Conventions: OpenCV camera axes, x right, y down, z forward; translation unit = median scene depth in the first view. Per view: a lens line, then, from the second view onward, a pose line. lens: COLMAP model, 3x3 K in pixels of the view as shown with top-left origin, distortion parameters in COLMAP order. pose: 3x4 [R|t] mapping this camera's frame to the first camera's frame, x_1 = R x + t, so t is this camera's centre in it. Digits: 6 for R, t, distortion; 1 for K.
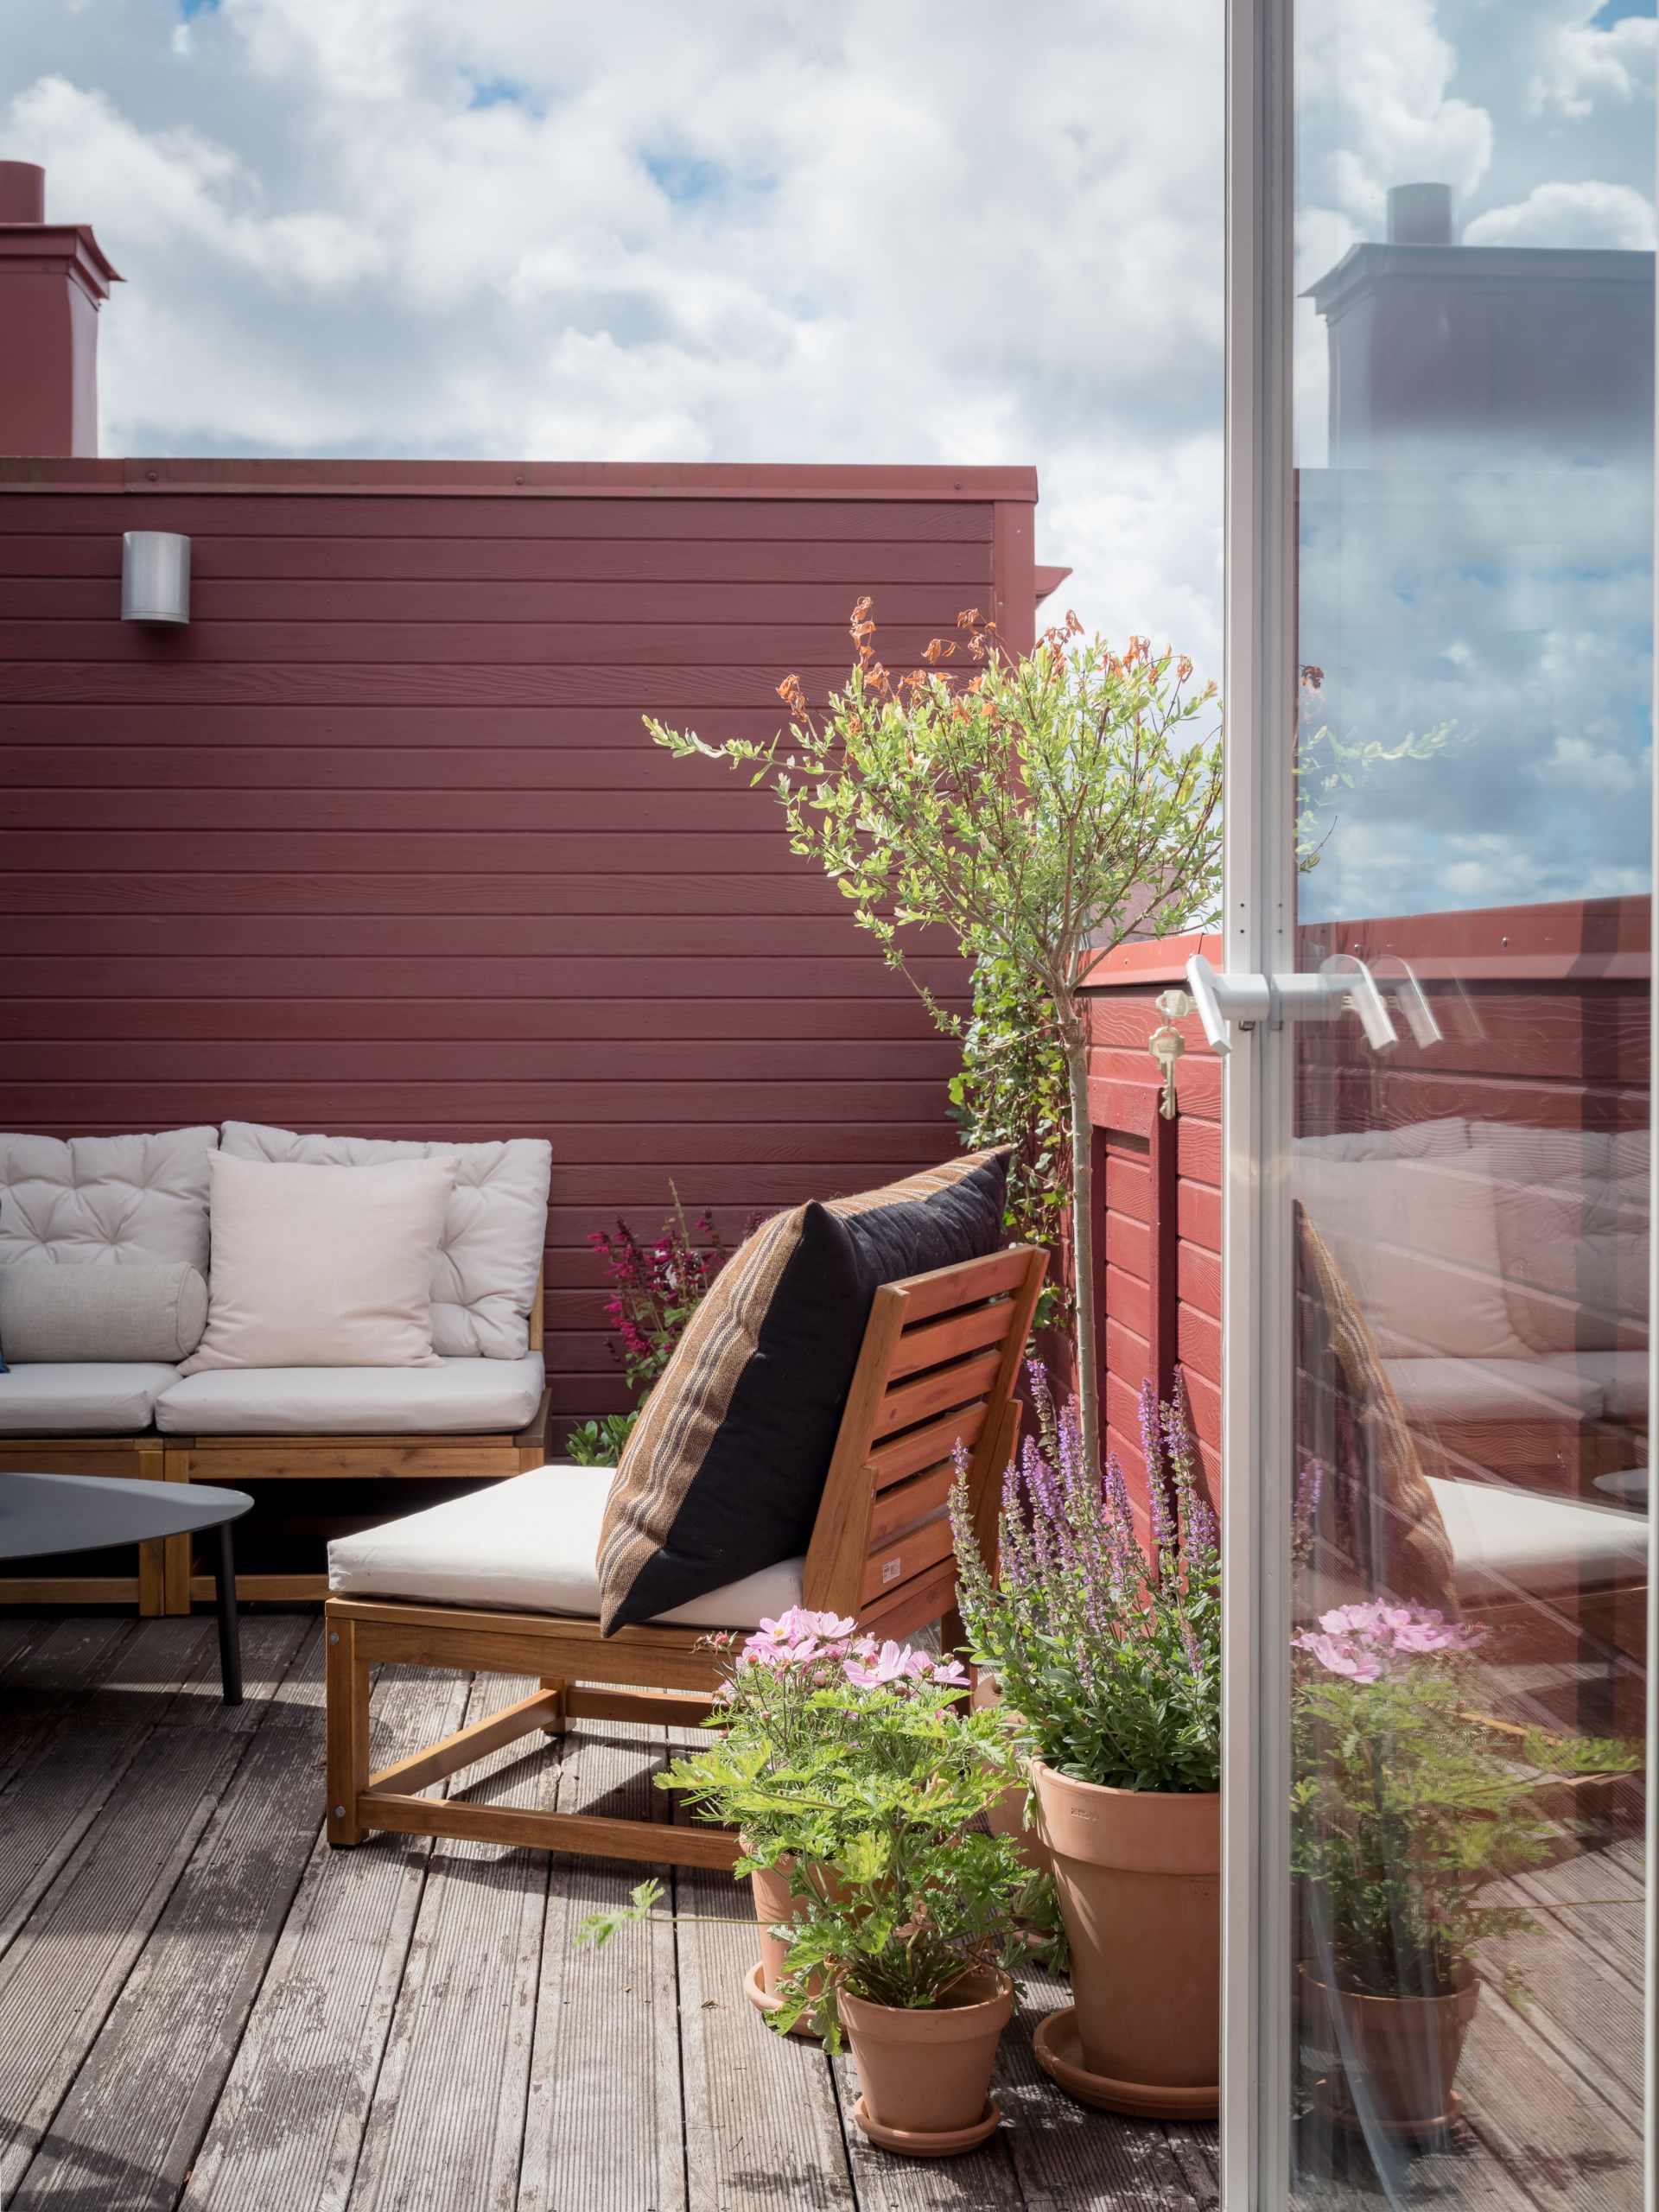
lens RADIAL K [[2840.1, 0, 829.5], [0, 2840.1, 1106.0], [0, 0, 1]] dist [-0.017556, 0.049284]
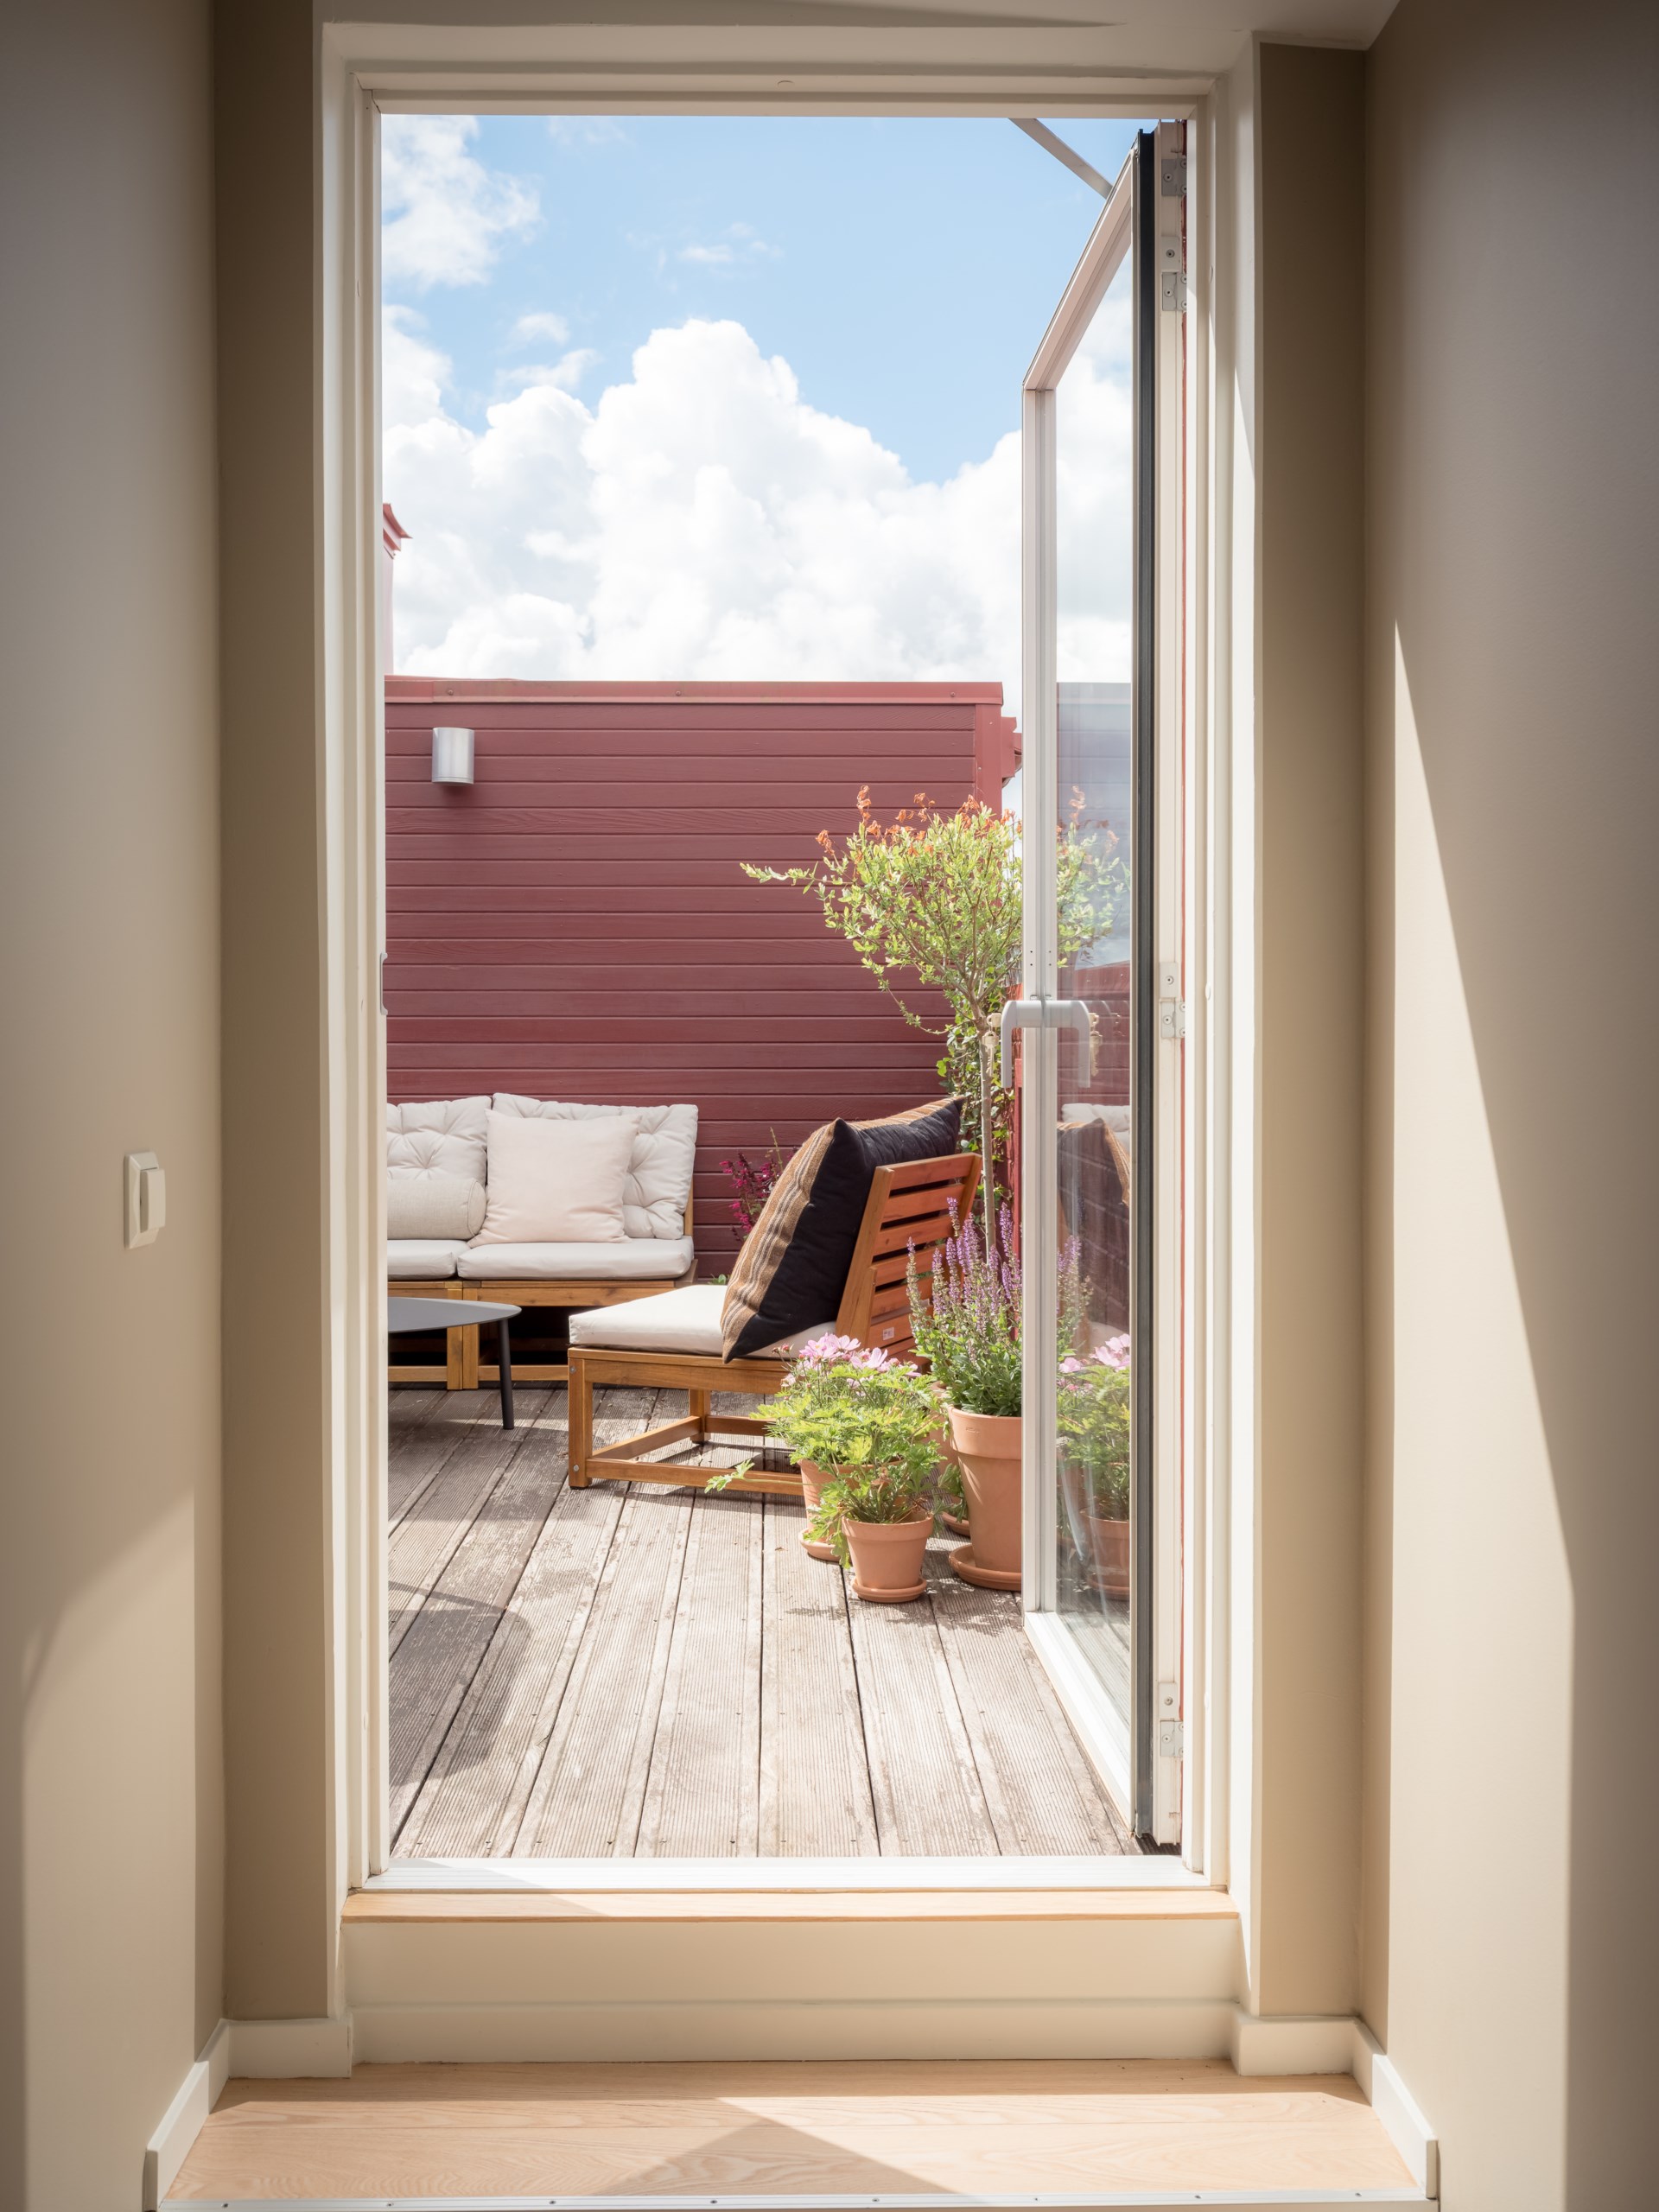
lens RADIAL K [[2212.9, 0, 774.4], [0, 2212.9, 1098.3], [0, 0, 1]] dist [0.357792, -0.001053]
pose [[0.997883, -0.001509, -0.065016, 0.044030], [0.000909, 0.999957, -0.009256, 0.032908], [0.065027, 0.009177, 0.997841, -0.406734]]
